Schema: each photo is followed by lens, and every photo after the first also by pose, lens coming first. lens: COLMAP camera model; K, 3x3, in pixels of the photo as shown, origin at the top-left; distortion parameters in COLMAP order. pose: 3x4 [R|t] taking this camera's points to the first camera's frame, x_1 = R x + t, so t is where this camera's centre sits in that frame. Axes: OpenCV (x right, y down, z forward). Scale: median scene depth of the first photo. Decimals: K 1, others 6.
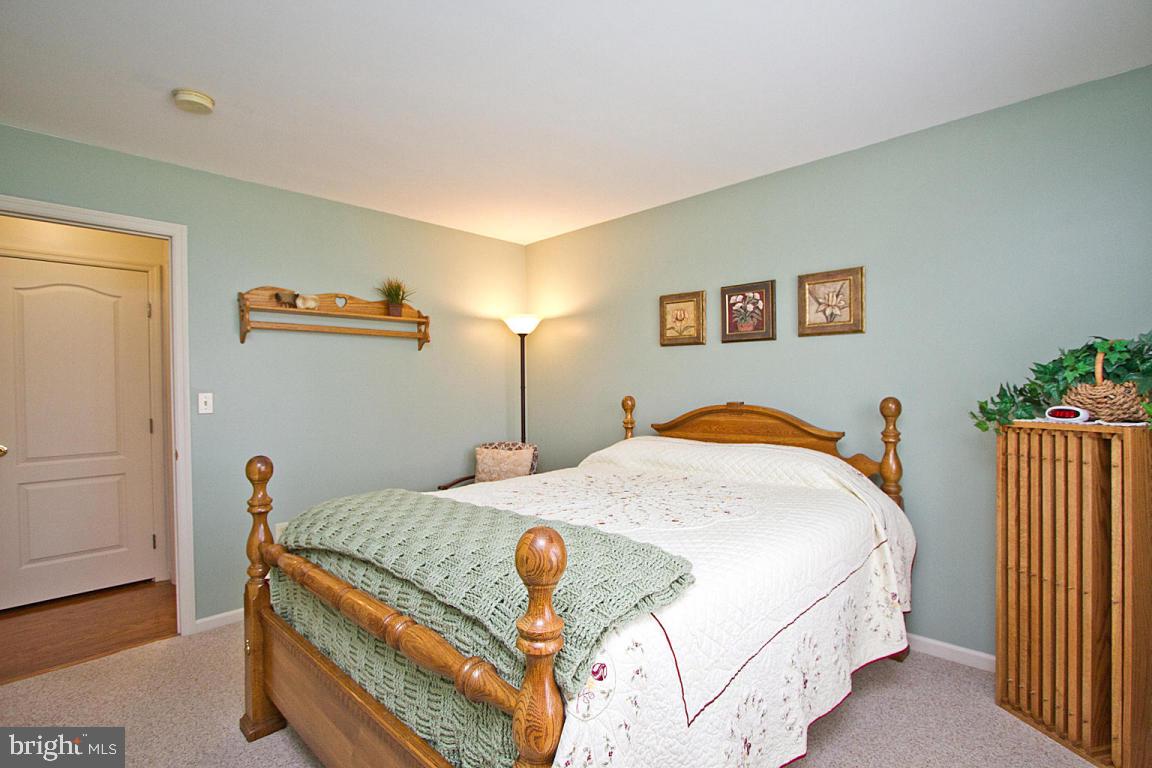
lens RADIAL K [[535.9, 0, 585.2], [0, 535.9, 386.1], [0, 0, 1]] dist [-0.018149, 0.003082]
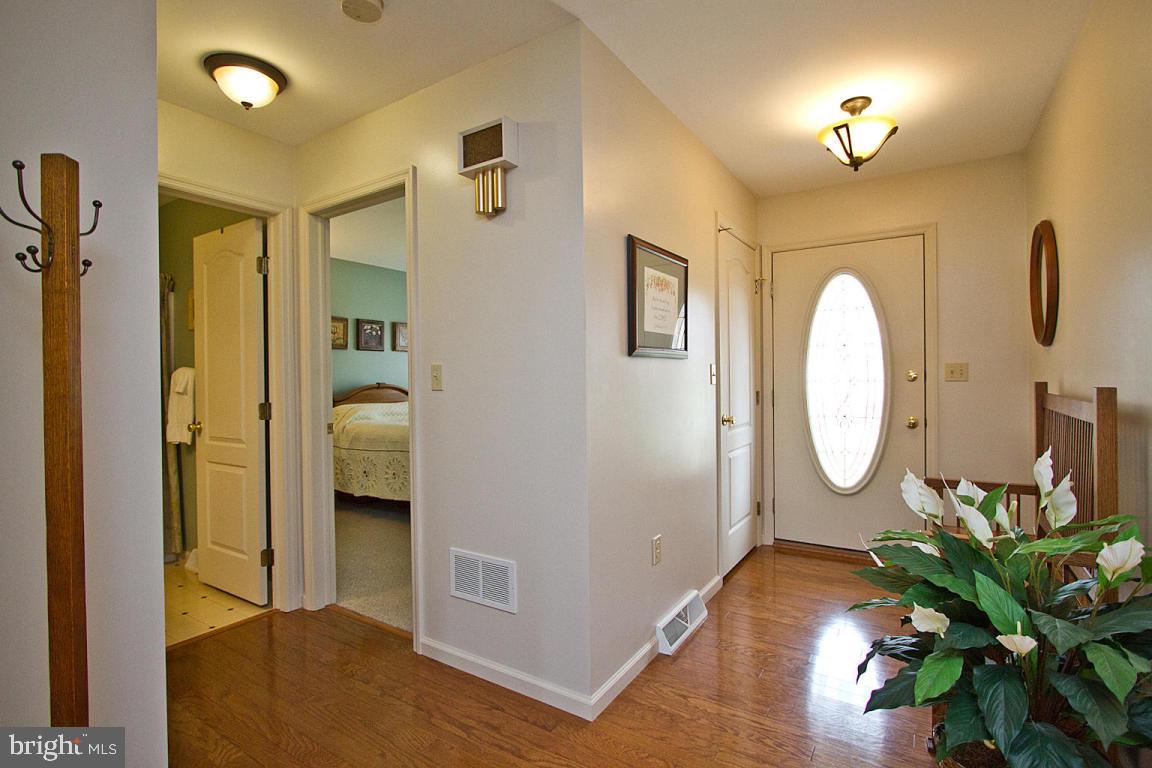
lens RADIAL K [[535.9, 0, 580.6], [0, 535.9, 373.0], [0, 0, 1]] dist [-0.018149, 0.003082]
pose [[-0.183882, 0.028893, 0.982523, -1.656718], [0.021482, 0.999447, -0.025371, 0.056897], [-0.982713, 0.016442, -0.184402, 0.623845]]
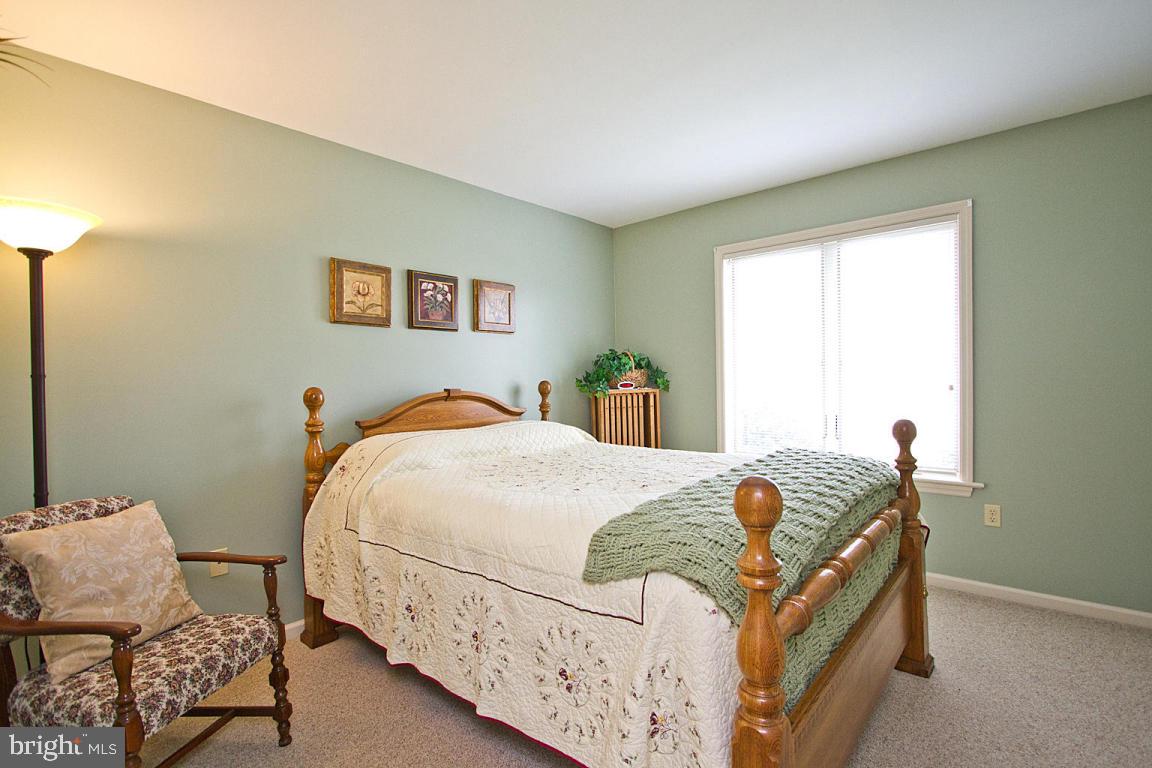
lens RADIAL K [[535.9, 0, 586.2], [0, 535.9, 383.7], [0, 0, 1]] dist [-0.018149, 0.003082]
pose [[-0.047690, -0.010480, 0.998807, -0.730099], [0.013409, 0.999848, 0.011131, 0.011635], [-0.998772, 0.013924, -0.047542, 0.758083]]
